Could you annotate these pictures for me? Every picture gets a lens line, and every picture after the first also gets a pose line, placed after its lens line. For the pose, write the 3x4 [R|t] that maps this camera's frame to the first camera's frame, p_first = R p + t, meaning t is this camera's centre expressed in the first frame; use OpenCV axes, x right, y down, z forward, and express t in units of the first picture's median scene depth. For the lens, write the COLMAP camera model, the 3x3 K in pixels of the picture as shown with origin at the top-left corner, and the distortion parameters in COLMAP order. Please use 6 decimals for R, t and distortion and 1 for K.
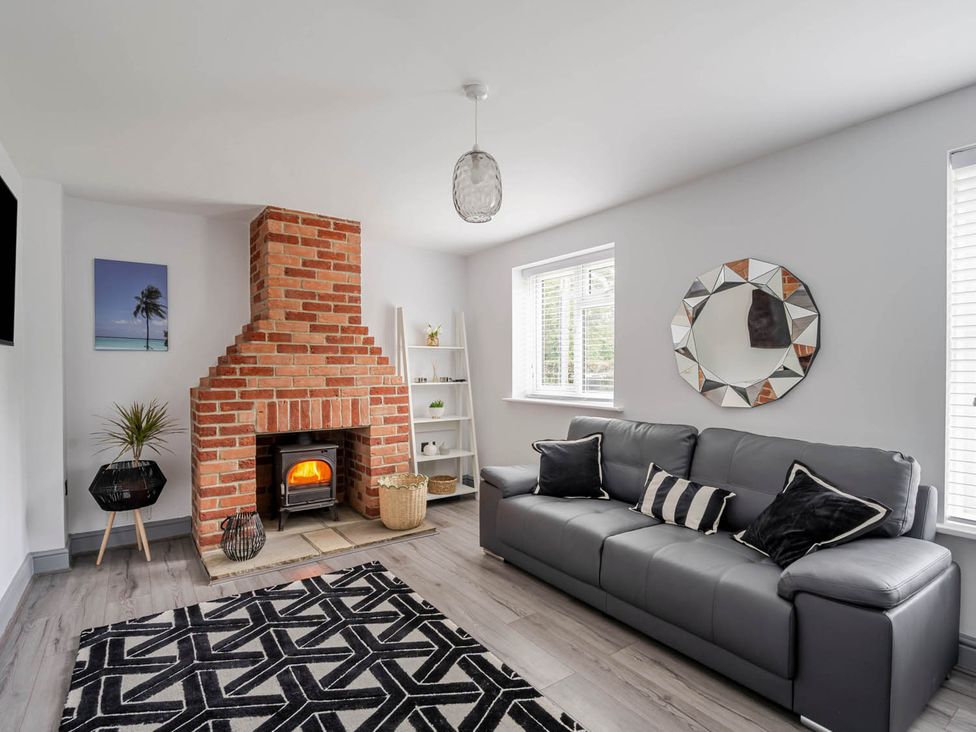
lens RADIAL K [[498.6, 0, 466.8], [0, 498.6, 386.8], [0, 0, 1]] dist [-0.005763, -0.002940]
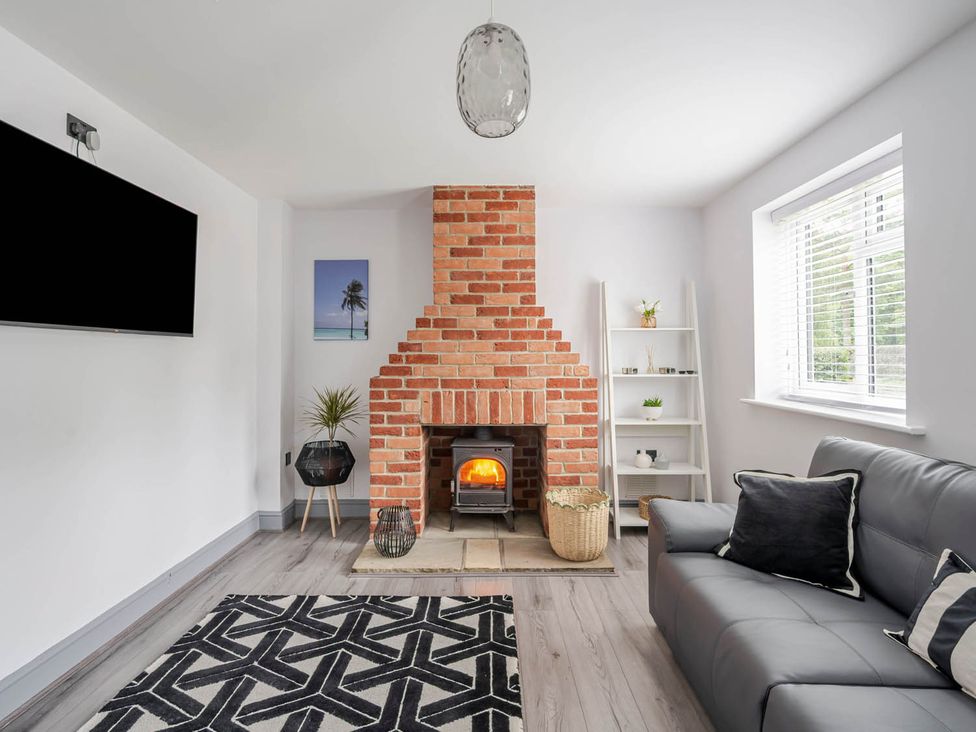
lens RADIAL K [[498.6, 0, 496.3], [0, 498.6, 356.7], [0, 0, 1]] dist [-0.005763, -0.002940]
pose [[0.823912, 0.000393, -0.566717, 0.240019], [-0.021615, 0.999294, -0.030731, -0.009491], [0.566305, 0.037569, 0.823339, 0.293263]]
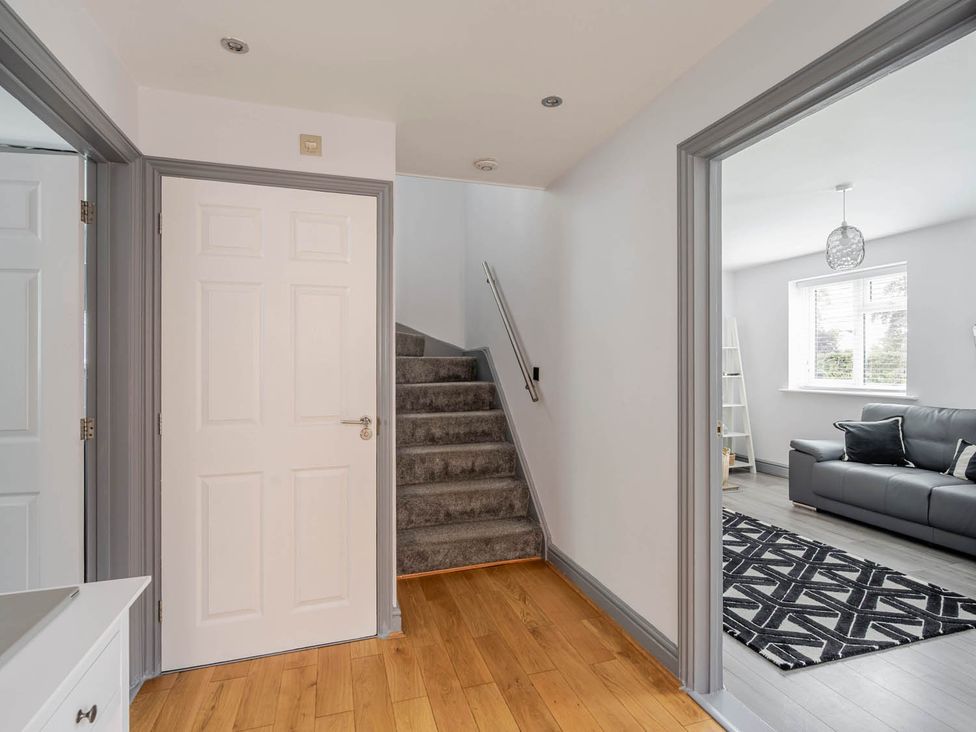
lens RADIAL K [[498.6, 0, 454.0], [0, 498.6, 371.4], [0, 0, 1]] dist [-0.005763, -0.002940]
pose [[0.952002, 0.004578, -0.306056, -0.407438], [-0.010866, 0.999763, -0.018843, 0.014951], [0.305898, 0.021264, 0.951827, -0.516023]]
